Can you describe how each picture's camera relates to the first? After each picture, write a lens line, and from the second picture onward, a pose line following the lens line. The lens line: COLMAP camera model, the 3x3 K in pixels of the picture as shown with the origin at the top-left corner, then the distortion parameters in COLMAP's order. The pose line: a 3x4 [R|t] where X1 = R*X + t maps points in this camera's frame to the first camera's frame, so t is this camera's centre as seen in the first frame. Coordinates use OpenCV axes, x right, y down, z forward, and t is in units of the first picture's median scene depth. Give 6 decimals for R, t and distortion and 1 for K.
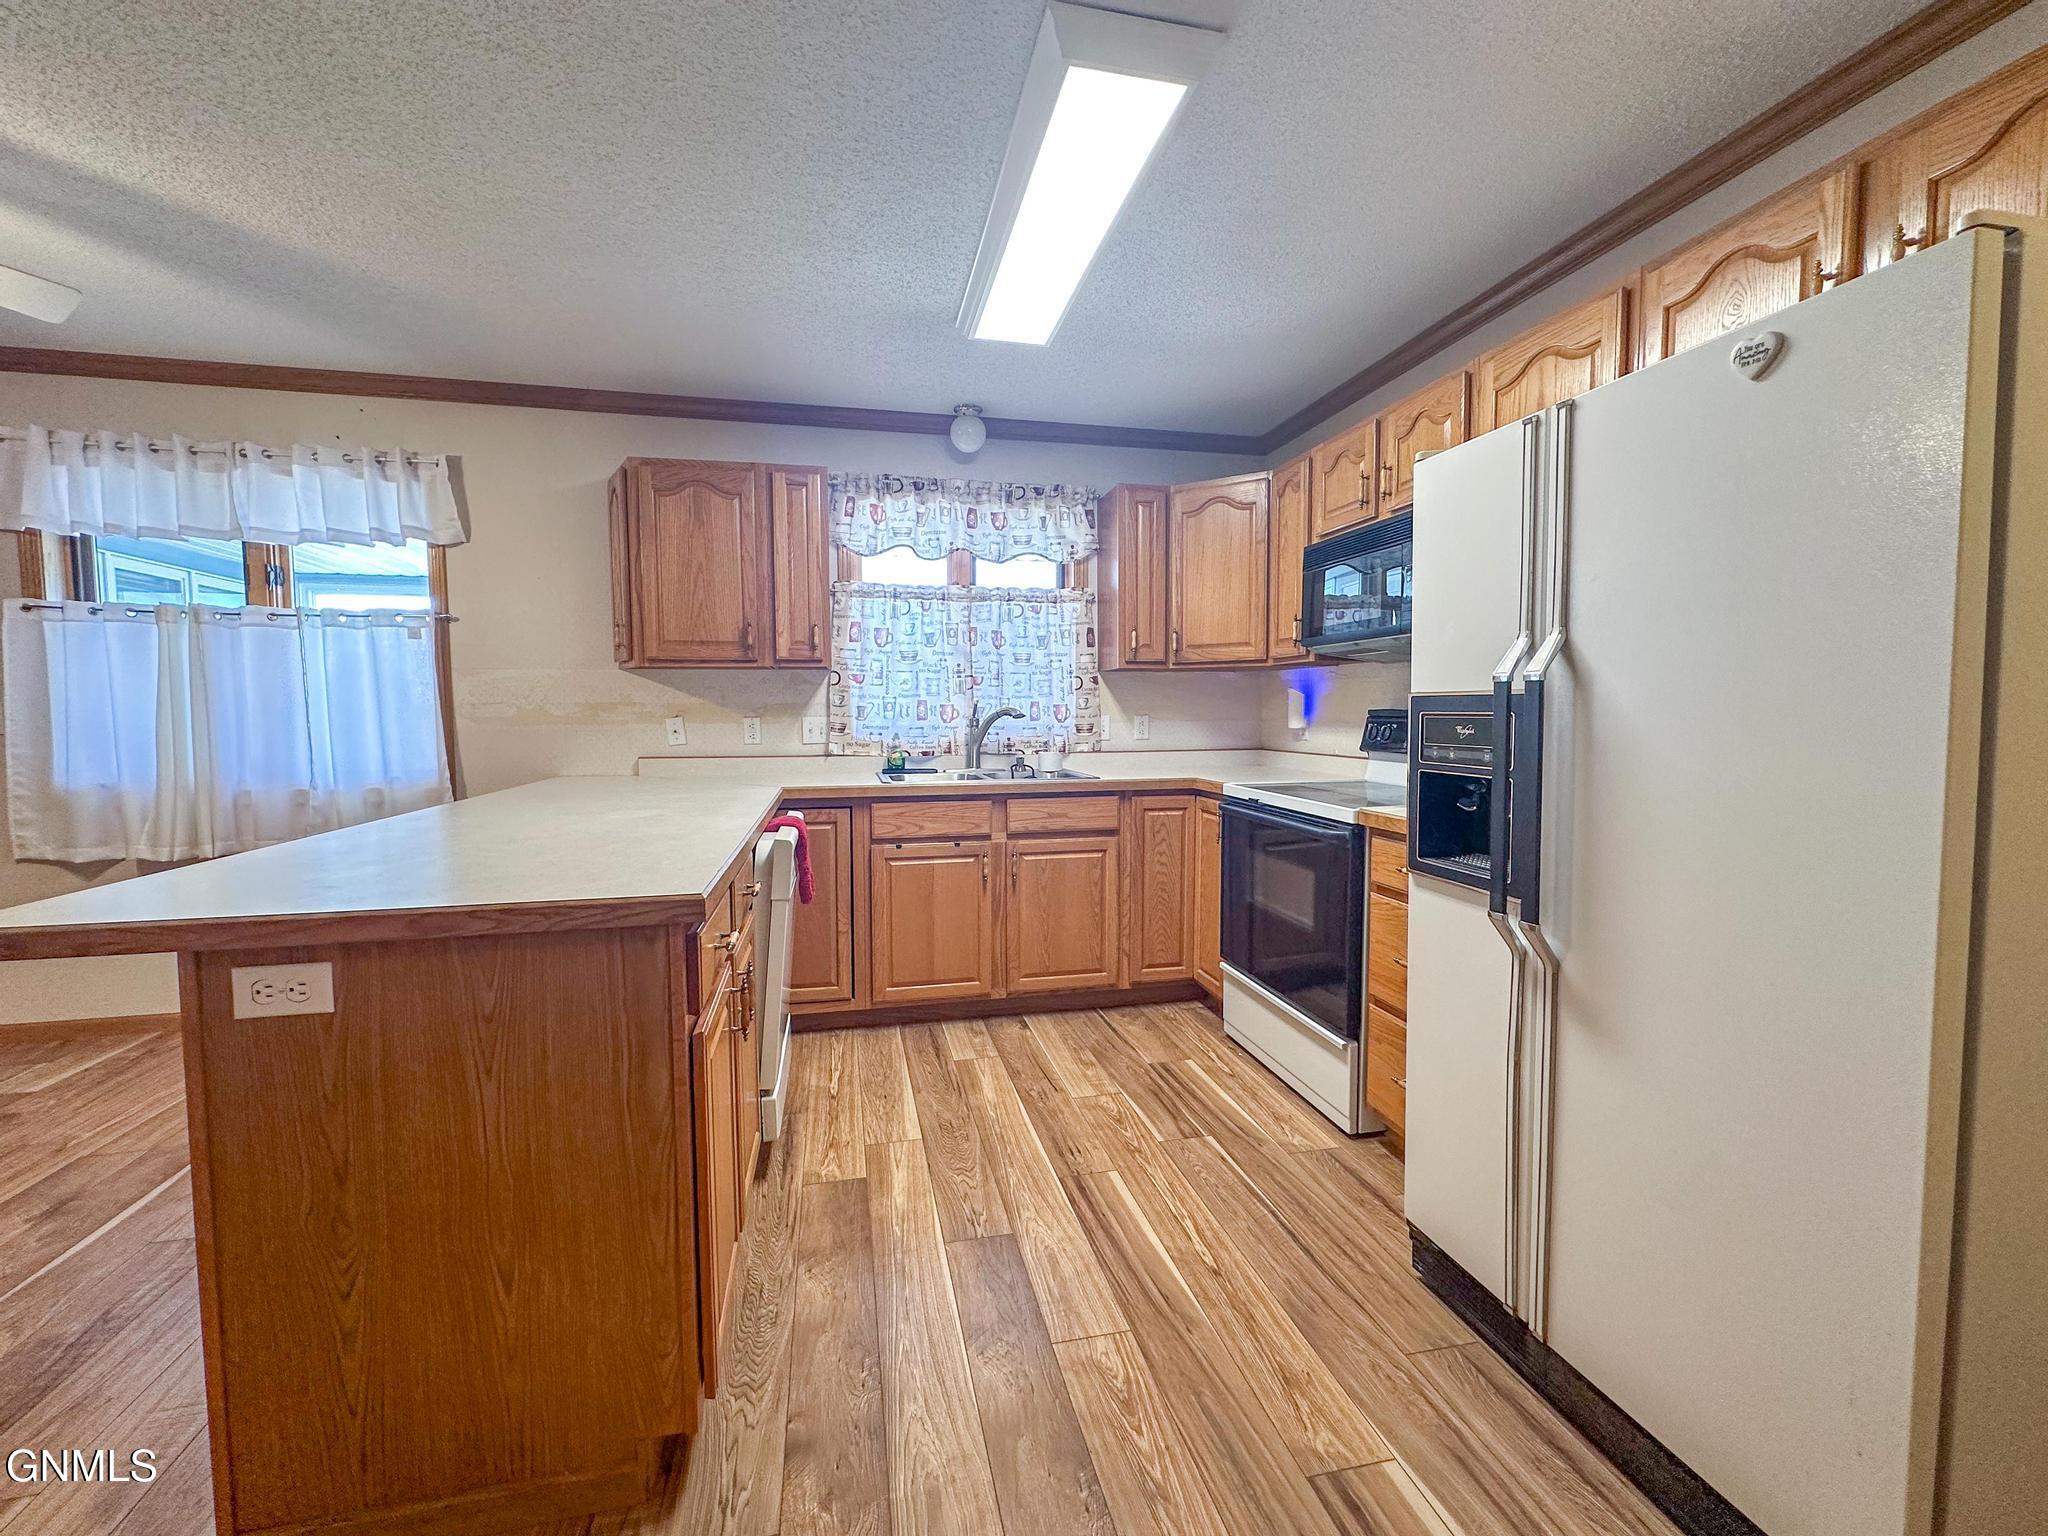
lens RADIAL K [[828.2, 0, 1020.3], [0, 828.2, 758.2], [0, 0, 1]] dist [-0.001295, -0.000146]
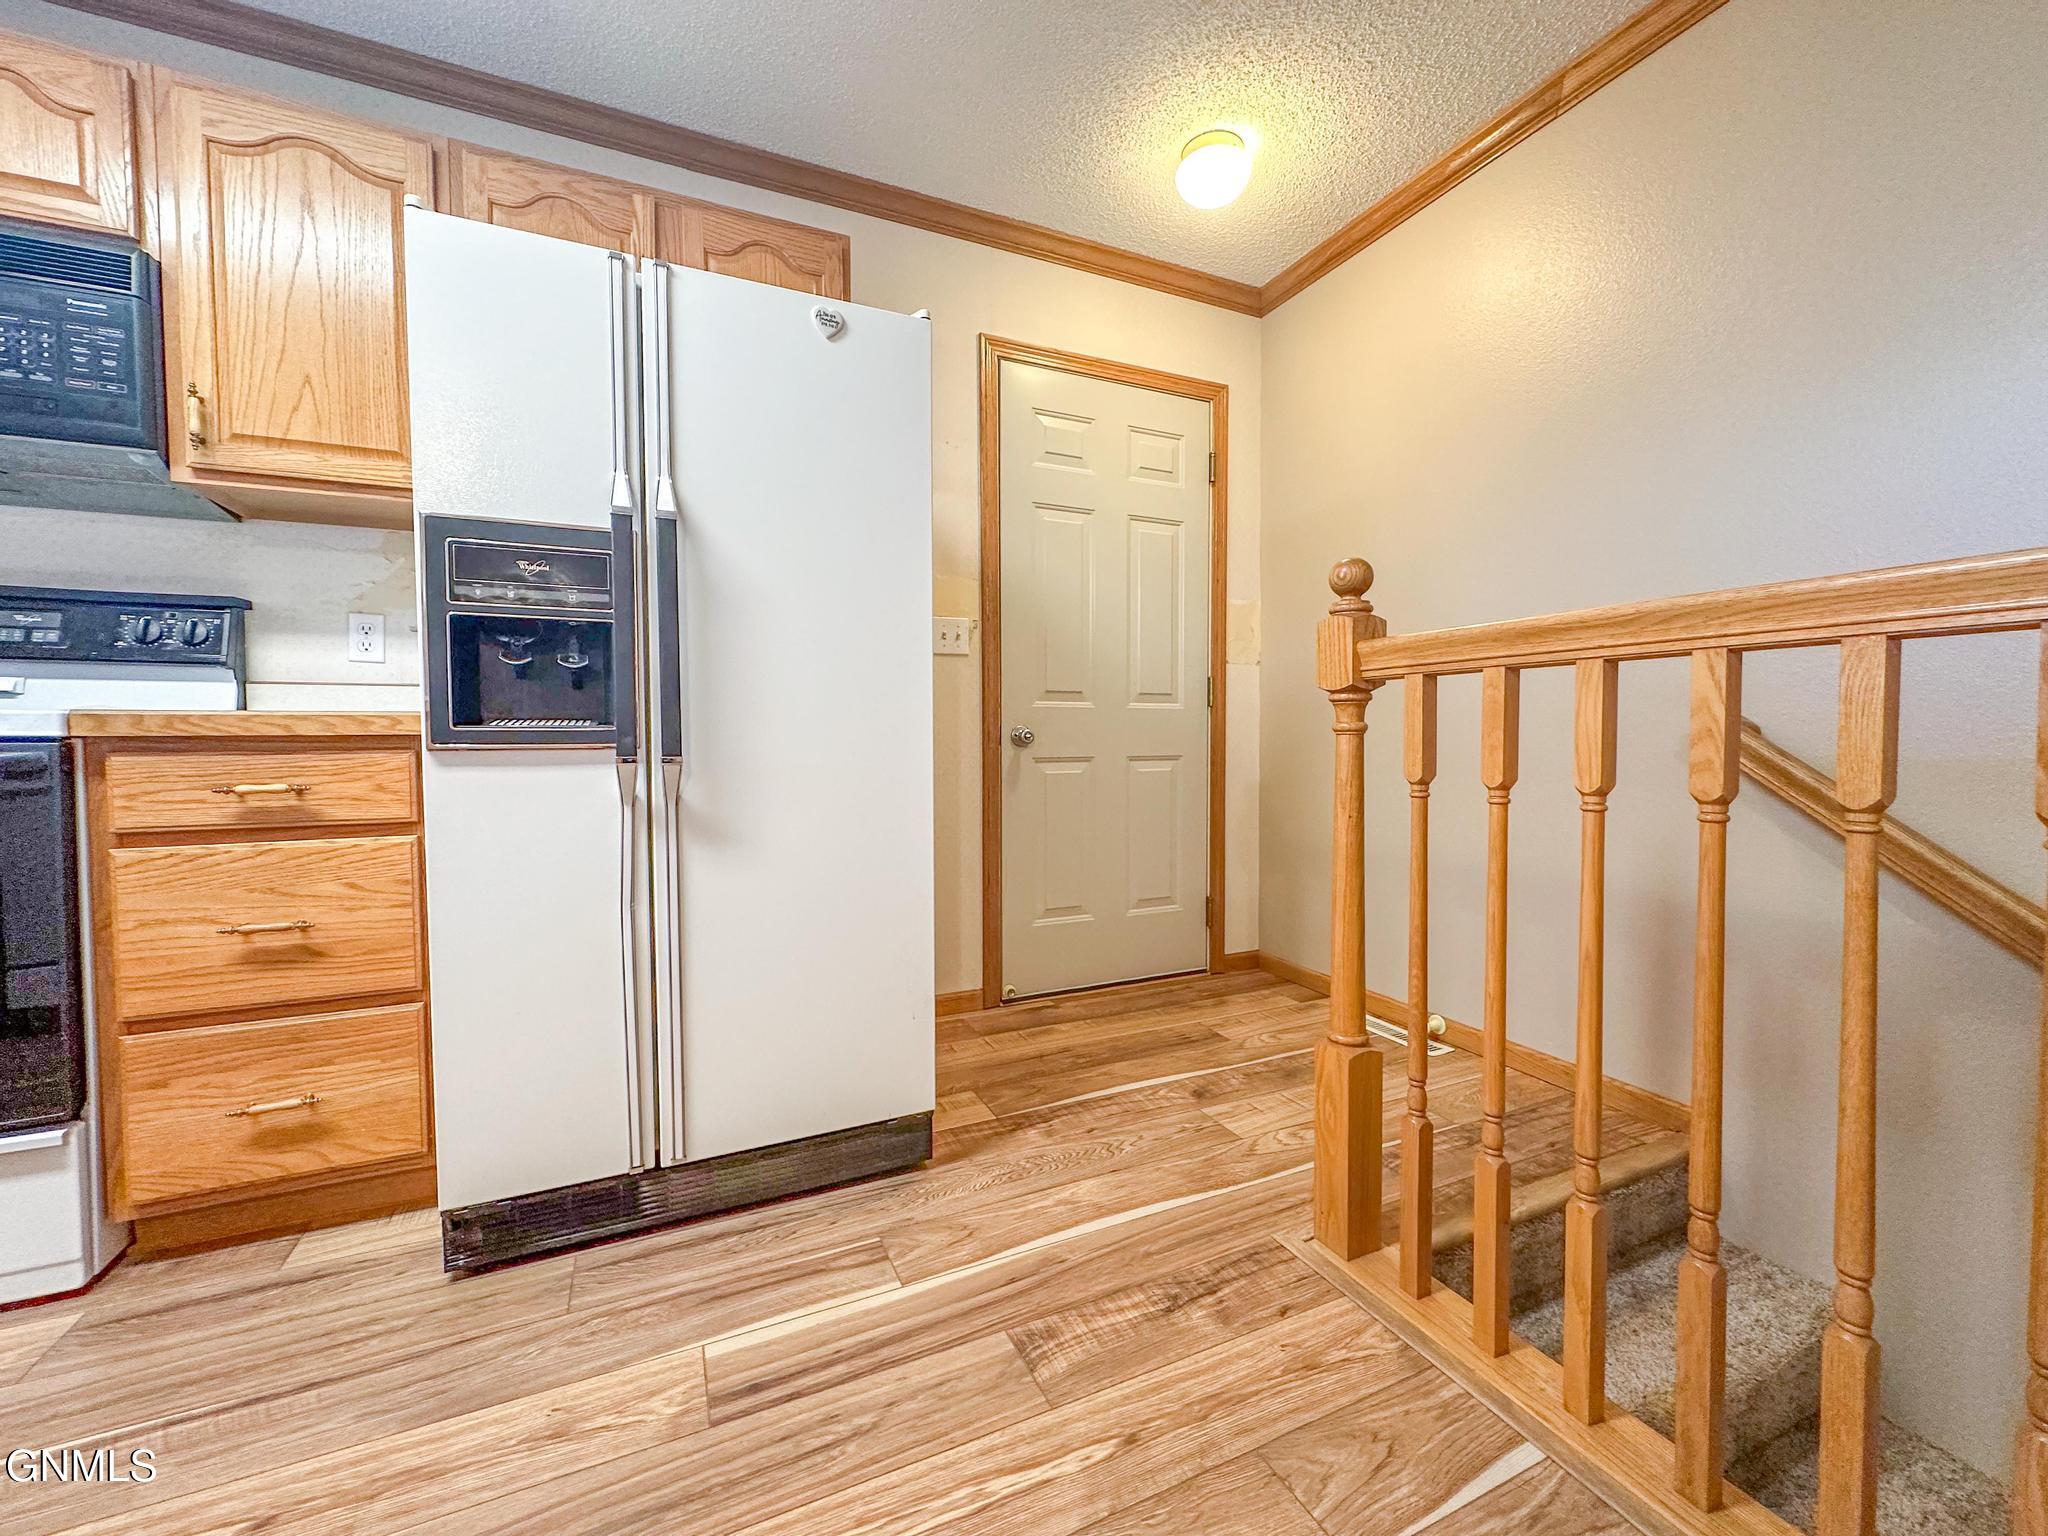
lens RADIAL K [[828.2, 0, 1020.3], [0, 828.2, 758.2], [0, 0, 1]] dist [-0.001295, -0.000146]
pose [[-0.206706, -0.023318, 0.978125, -0.415848], [0.063193, 0.997310, 0.037129, 0.164668], [-0.976360, 0.069486, -0.204677, 0.681015]]
